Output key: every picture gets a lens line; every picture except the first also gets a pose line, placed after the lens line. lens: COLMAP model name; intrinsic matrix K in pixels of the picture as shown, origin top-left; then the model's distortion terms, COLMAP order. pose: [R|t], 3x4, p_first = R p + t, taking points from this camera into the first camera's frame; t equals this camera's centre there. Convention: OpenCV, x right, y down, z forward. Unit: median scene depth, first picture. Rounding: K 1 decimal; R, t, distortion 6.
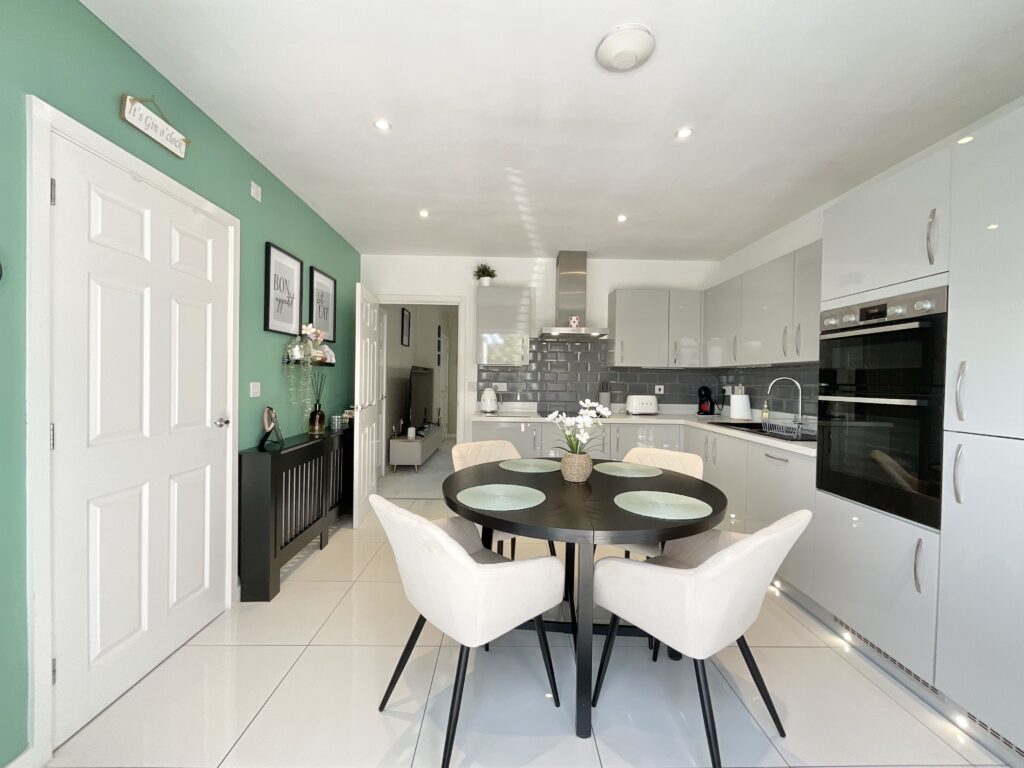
lens RADIAL K [[416.1, 0, 511.7], [0, 416.1, 383.1], [0, 0, 1]] dist [0.002351, -0.002861]
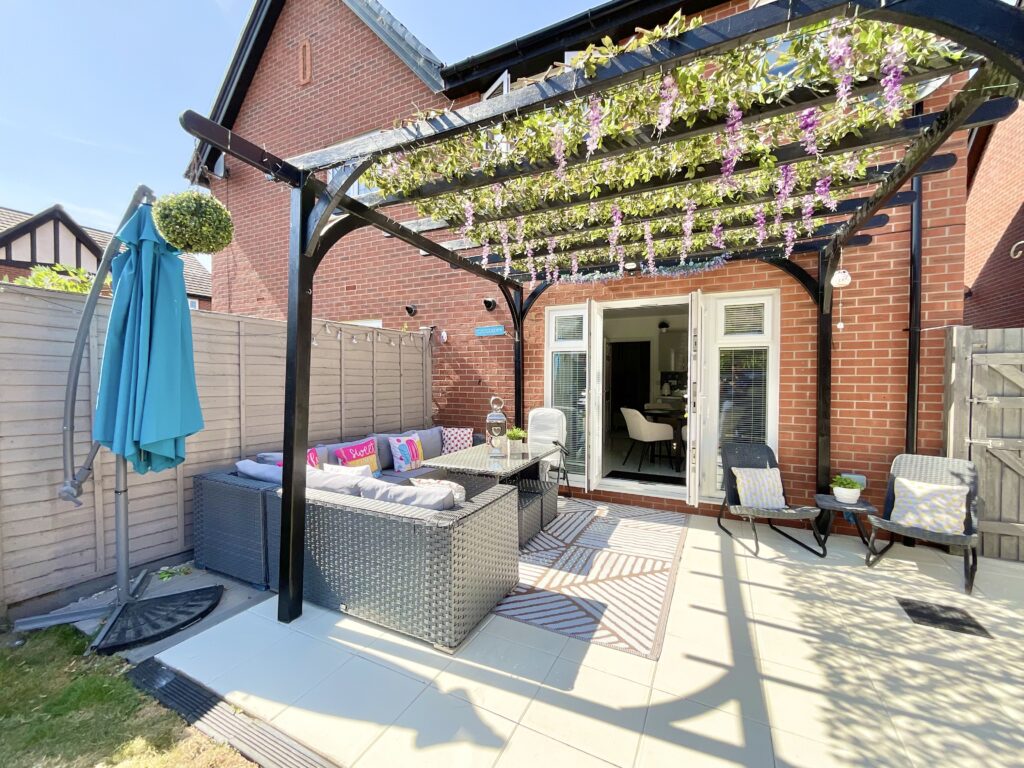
lens RADIAL K [[416.1, 0, 507.6], [0, 416.1, 384.4], [0, 0, 1]] dist [0.002351, -0.002861]
pose [[0.884197, -0.000917, -0.467113, 0.211632], [-0.000572, 0.999995, -0.003046, 0.026012], [0.467114, 0.002960, 0.884192, -1.147820]]
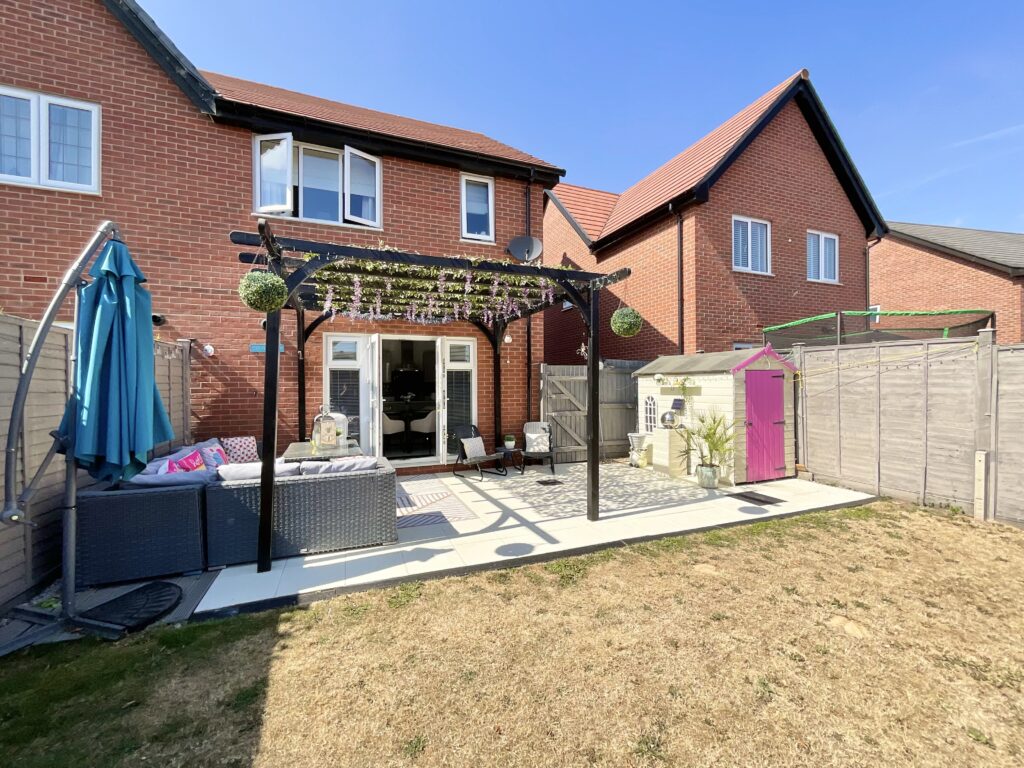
lens RADIAL K [[416.1, 0, 514.6], [0, 416.1, 385.4], [0, 0, 1]] dist [0.002351, -0.002861]
pose [[0.934411, -0.019398, 0.355668, -0.535319], [0.023811, 0.999684, -0.008035, 0.009039], [-0.355400, 0.015977, 0.934578, -2.244773]]
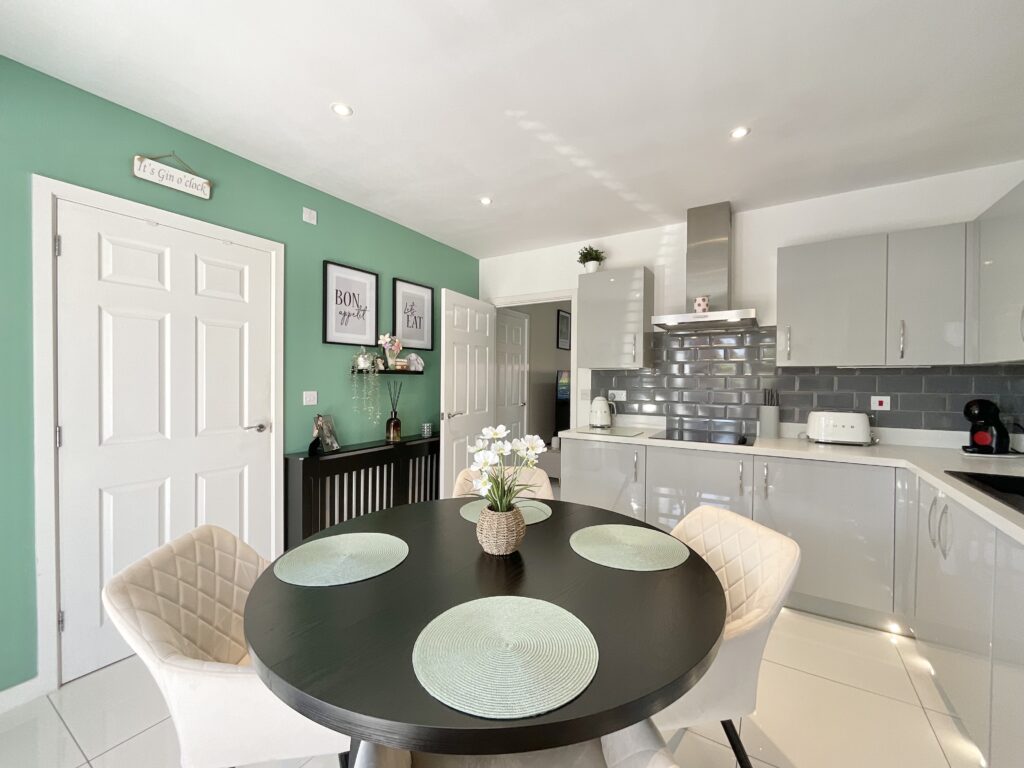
lens RADIAL K [[416.1, 0, 513.1], [0, 416.1, 382.6], [0, 0, 1]] dist [0.002351, -0.002861]
pose [[0.839651, -0.004669, -0.543107, 0.258572], [-0.000398, 0.999957, -0.009212, -0.009250], [0.543127, 0.007951, 0.839613, 0.233053]]
